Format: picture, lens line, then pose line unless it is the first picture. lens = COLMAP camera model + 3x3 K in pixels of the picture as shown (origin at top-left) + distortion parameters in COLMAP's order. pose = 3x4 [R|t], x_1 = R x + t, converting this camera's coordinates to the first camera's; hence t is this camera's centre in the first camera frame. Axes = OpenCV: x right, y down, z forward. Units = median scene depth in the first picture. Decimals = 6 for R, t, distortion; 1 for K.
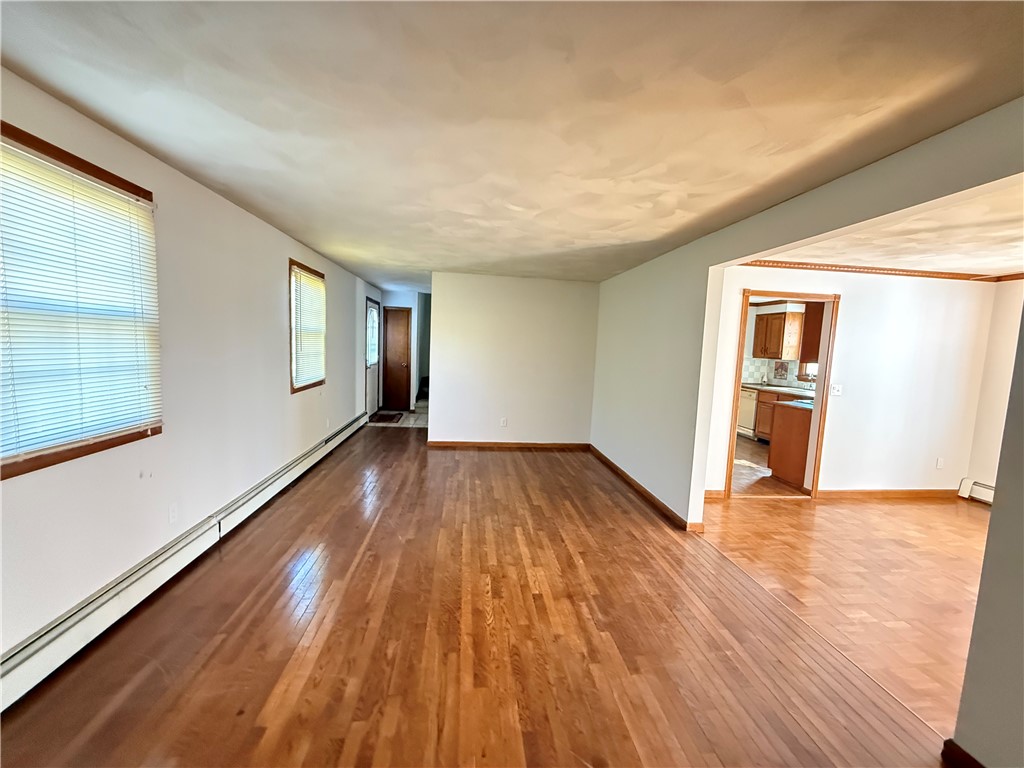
lens RADIAL K [[408.1, 0, 512.0], [0, 408.1, 384.0], [0, 0, 1]] dist [0.000244, 0.000479]
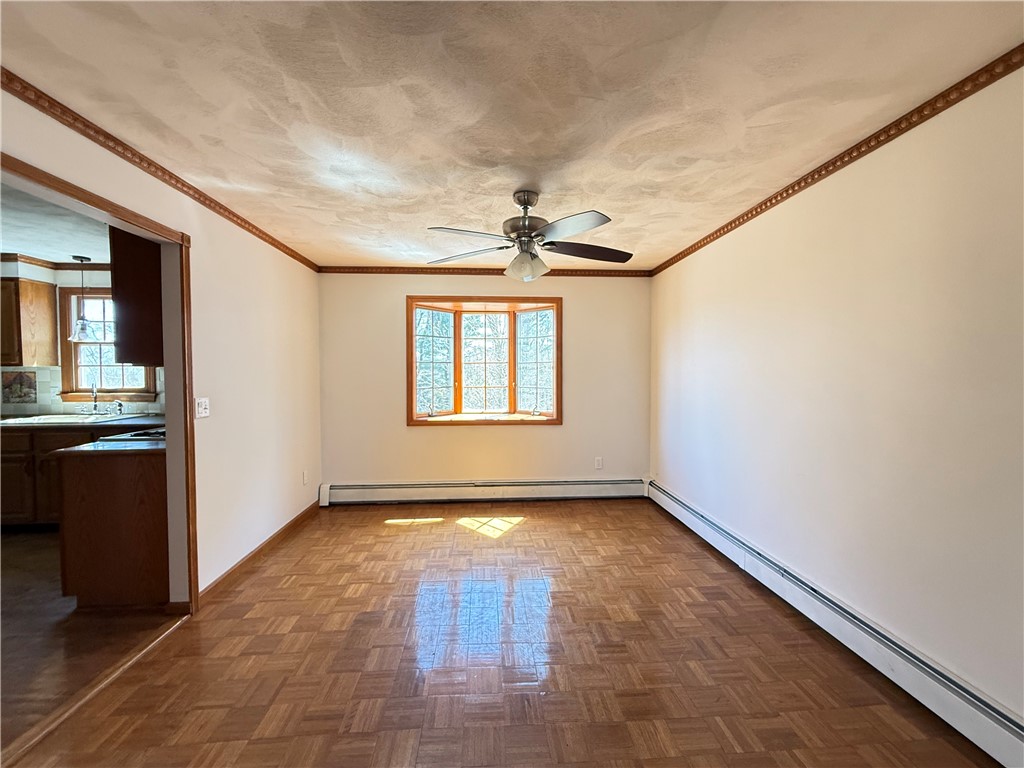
lens RADIAL K [[408.1, 0, 512.0], [0, 408.1, 384.0], [0, 0, 1]] dist [0.000244, 0.000479]
pose [[0.050298, -0.071359, 0.996182, 0.155822], [0.100782, 0.992715, 0.066022, -0.007216], [-0.993636, 0.097076, 0.057124, 0.330574]]
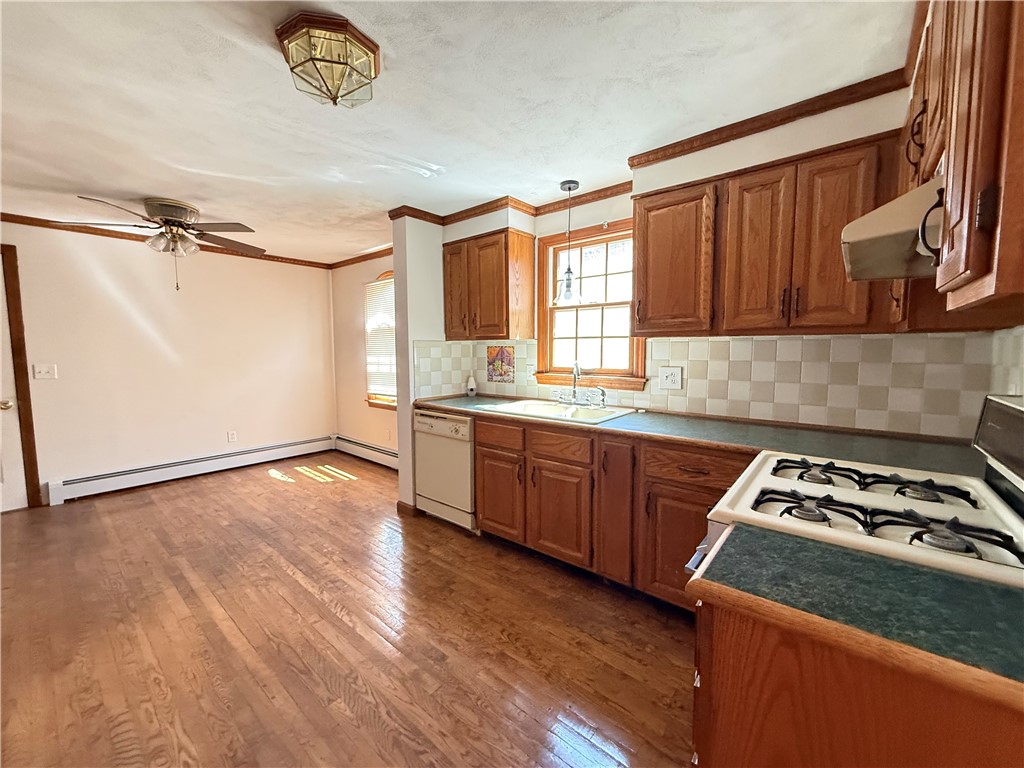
lens RADIAL K [[408.1, 0, 512.0], [0, 408.1, 384.0], [0, 0, 1]] dist [0.000244, 0.000479]
pose [[0.723406, -0.102001, 0.682846, 0.360156], [0.100603, 0.994044, 0.041908, -0.030090], [-0.683054, 0.038379, 0.729359, 0.680172]]
